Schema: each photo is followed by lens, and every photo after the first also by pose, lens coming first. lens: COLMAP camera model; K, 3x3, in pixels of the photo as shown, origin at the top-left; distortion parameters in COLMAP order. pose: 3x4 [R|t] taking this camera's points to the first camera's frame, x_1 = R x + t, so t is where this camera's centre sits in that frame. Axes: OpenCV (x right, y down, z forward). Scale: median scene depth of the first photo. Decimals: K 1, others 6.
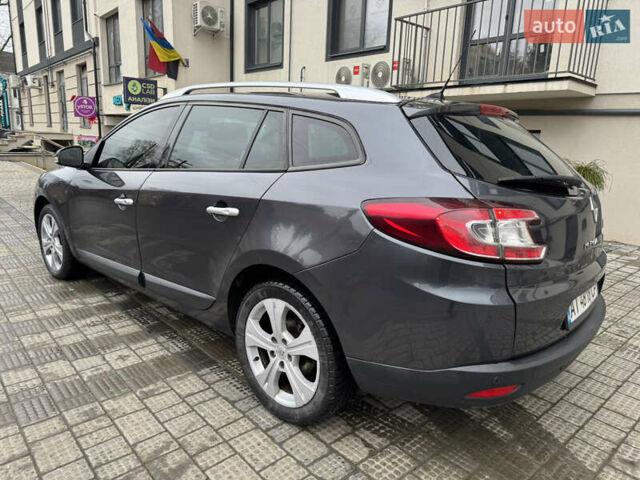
lens RADIAL K [[453.4, 0, 317.1], [0, 453.4, 241.8], [0, 0, 1]] dist [0.031404, -0.039252]
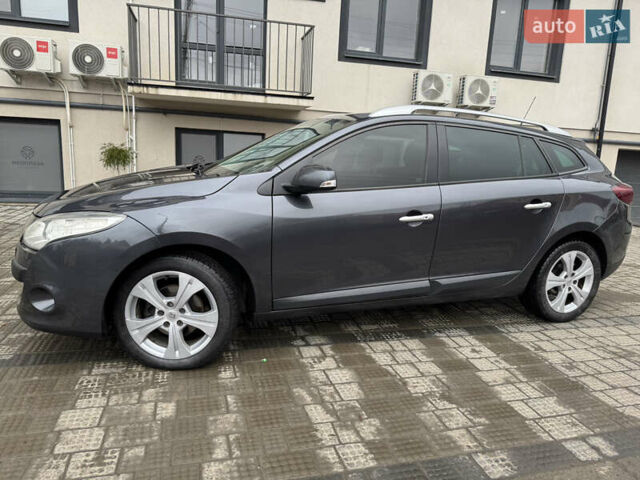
lens RADIAL K [[450.9, 0, 318.1], [0, 450.9, 243.7], [0, 0, 1]] dist [0.040040, -0.051387]
pose [[0.441707, -0.194250, 0.875878, -1.462156], [0.167475, 0.976971, 0.132213, -0.209060], [-0.881389, 0.088288, 0.464067, 0.765761]]
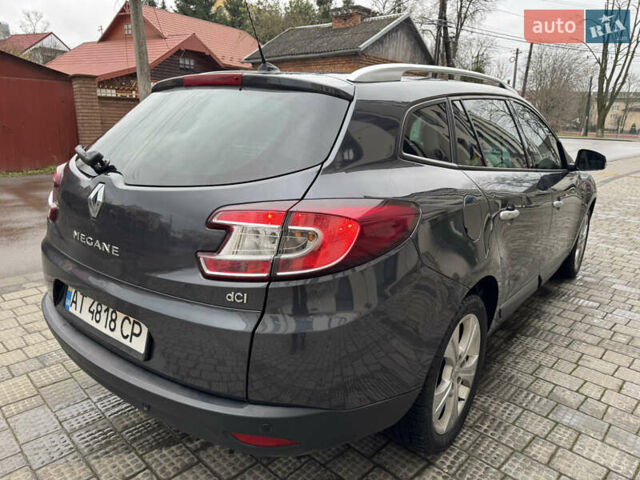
lens RADIAL K [[461.5, 0, 320.0], [0, 461.5, 240.0], [0, 0, 1]] dist [0.005225, -0.005750]
pose [[0.080955, 0.231738, -0.969404, 0.977287], [-0.253823, 0.945324, 0.204785, -0.181325], [0.963857, 0.229478, 0.135349, 0.890881]]
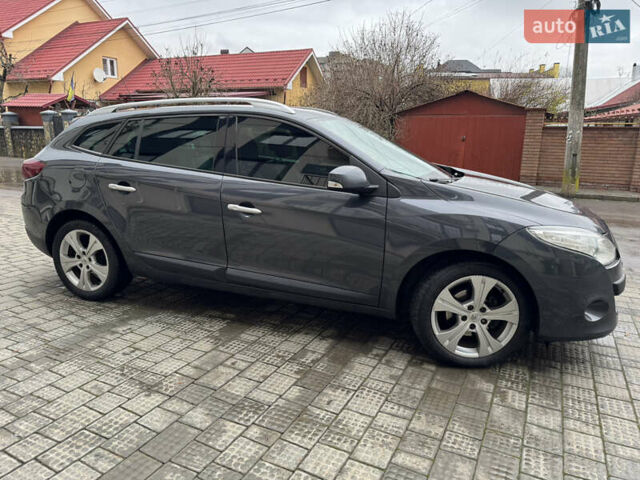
lens RADIAL K [[450.9, 0, 318.1], [0, 450.9, 243.7], [0, 0, 1]] dist [0.040040, -0.051387]
pose [[-0.930139, 0.043221, -0.364655, 0.233647], [-0.123063, 0.898933, 0.420446, -0.570912], [0.345973, 0.435949, -0.830814, 2.487696]]
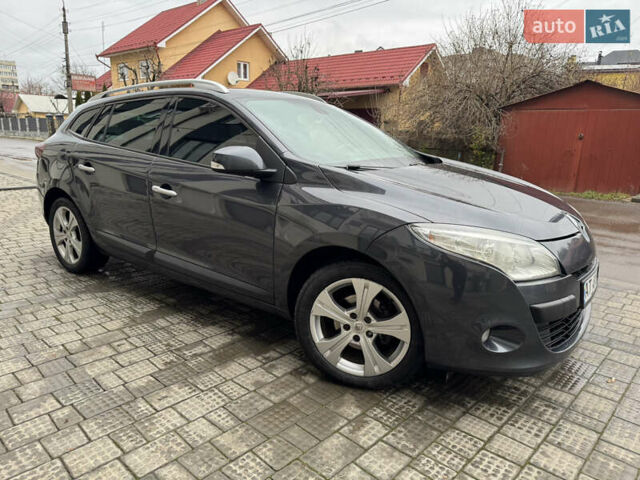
lens RADIAL K [[452.5, 0, 314.8], [0, 452.5, 240.4], [0, 0, 1]] dist [0.054066, -0.074549]
pose [[-0.995746, -0.030493, -0.086953, -0.247144], [-0.065827, 0.895726, 0.439706, -0.559264], [0.064478, 0.443560, -0.893923, 2.521087]]
